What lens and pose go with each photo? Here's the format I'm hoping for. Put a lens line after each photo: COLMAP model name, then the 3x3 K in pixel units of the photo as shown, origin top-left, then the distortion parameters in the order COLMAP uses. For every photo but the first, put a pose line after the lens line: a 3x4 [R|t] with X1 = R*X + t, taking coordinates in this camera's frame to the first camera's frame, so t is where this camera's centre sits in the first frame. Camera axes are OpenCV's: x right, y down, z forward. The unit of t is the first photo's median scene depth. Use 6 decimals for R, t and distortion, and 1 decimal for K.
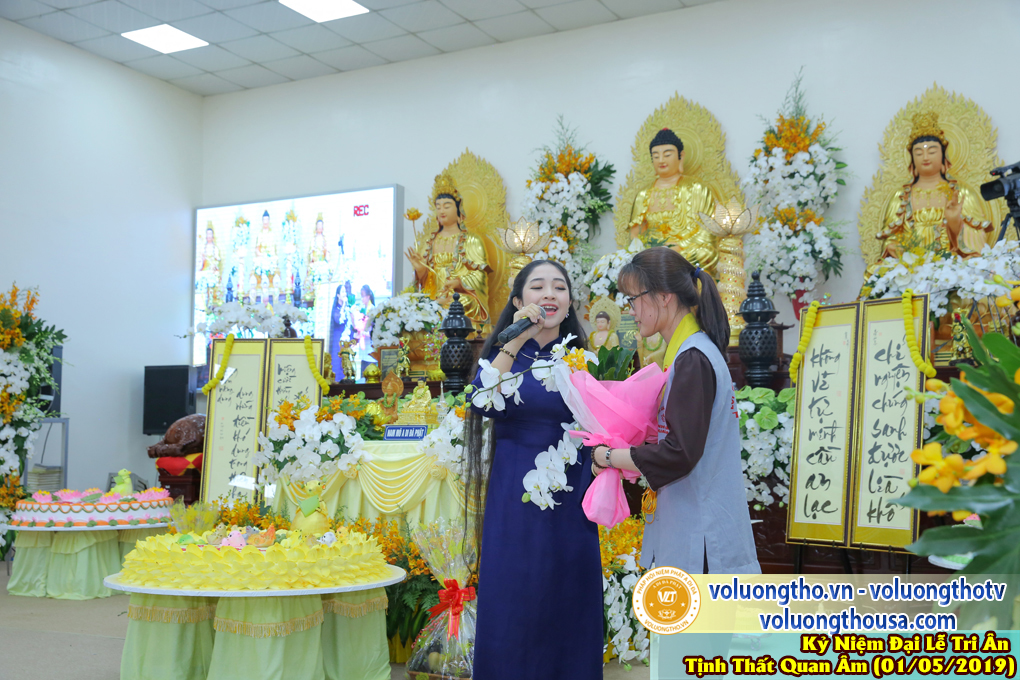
lens RADIAL K [[1134.3, 0, 510.0], [0, 1134.3, 340.0], [0, 0, 1]] dist [0.012755, 0.136475]
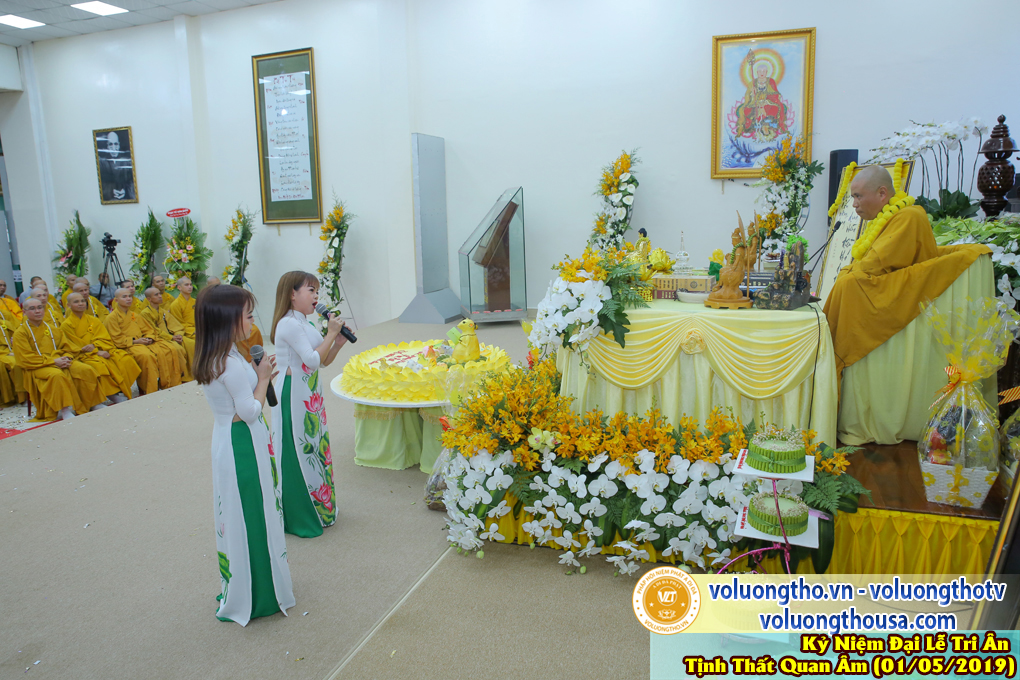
lens RADIAL K [[692.8, 0, 510.0], [0, 692.8, 340.0], [0, 0, 1]] dist [-0.116822, 0.092054]
pose [[0.137618, 0.173389, -0.975191, 0.351696], [0.117284, 0.974779, 0.189867, -0.000660], [0.983517, -0.140504, 0.113811, 0.532163]]
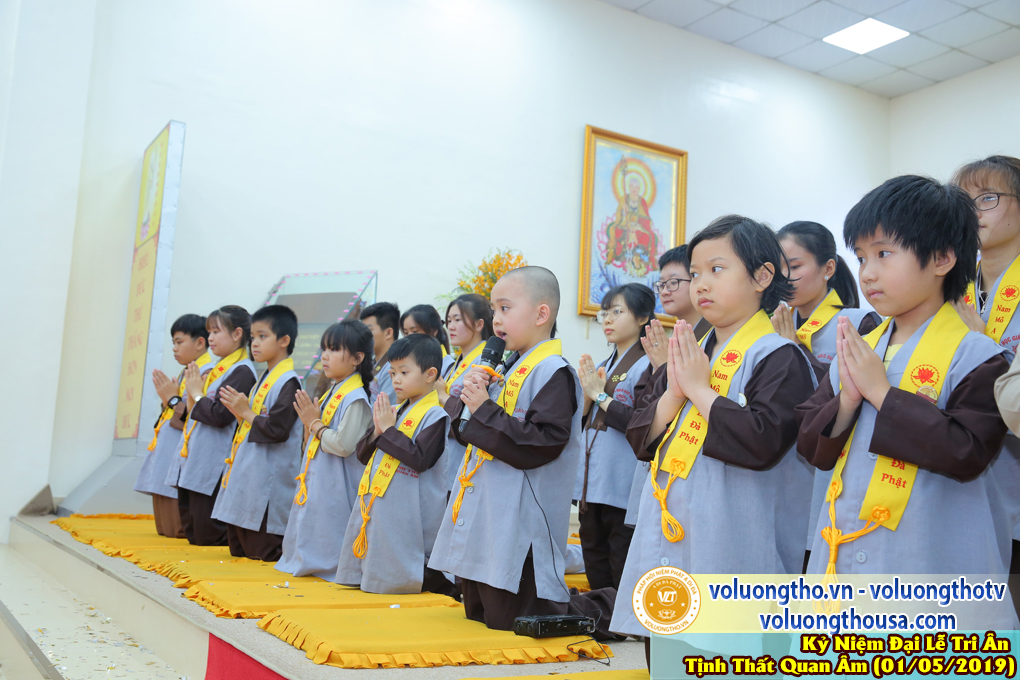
lens RADIAL K [[1039.4, 0, 510.0], [0, 1039.4, 340.0], [0, 0, 1]] dist [0.008978, 0.024453]
pose [[0.854800, -0.027813, -0.518211, -0.115658], [-0.000039, 0.998559, -0.053657, 0.073113], [0.518957, 0.045886, 0.853568, 0.049585]]
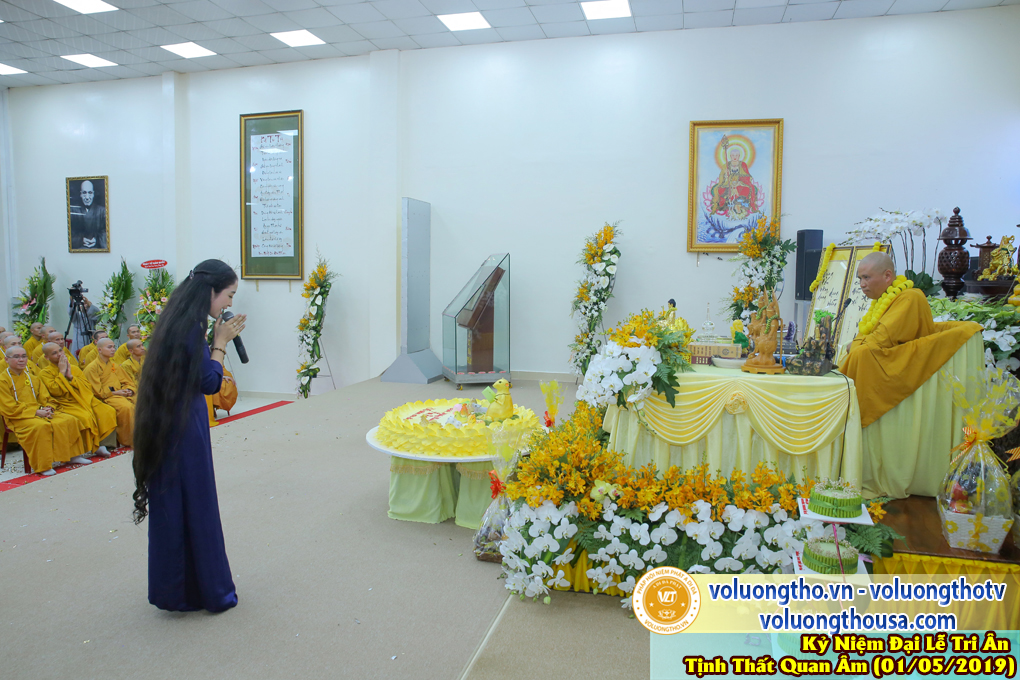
lens RADIAL K [[693.9, 0, 510.0], [0, 693.9, 340.0], [0, 0, 1]] dist [-0.114950, 0.091252]
pose [[0.217930, 0.089682, -0.971835, 0.368094], [0.081189, 0.990652, 0.109624, -0.010039], [0.972582, -0.102793, 0.208612, 0.465867]]
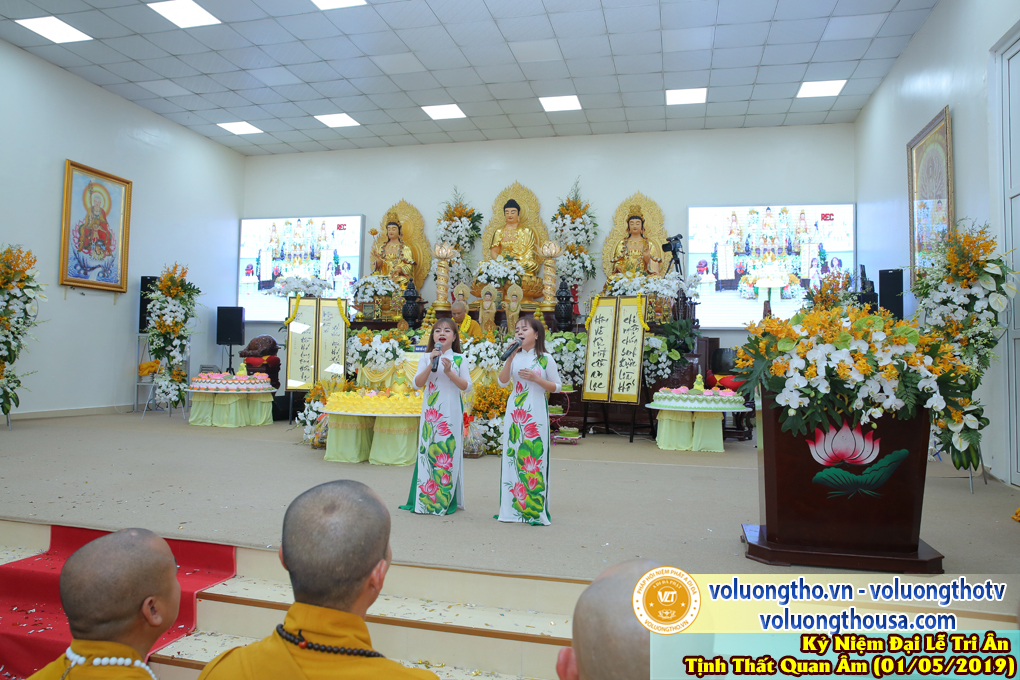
lens RADIAL K [[693.9, 0, 510.0], [0, 693.9, 340.0], [0, 0, 1]] dist [-0.114950, 0.091252]
pose [[0.969709, 0.027789, 0.242675, -0.166001], [-0.044402, 0.997009, 0.063261, -0.017043], [-0.240192, -0.072121, 0.968043, -0.208417]]
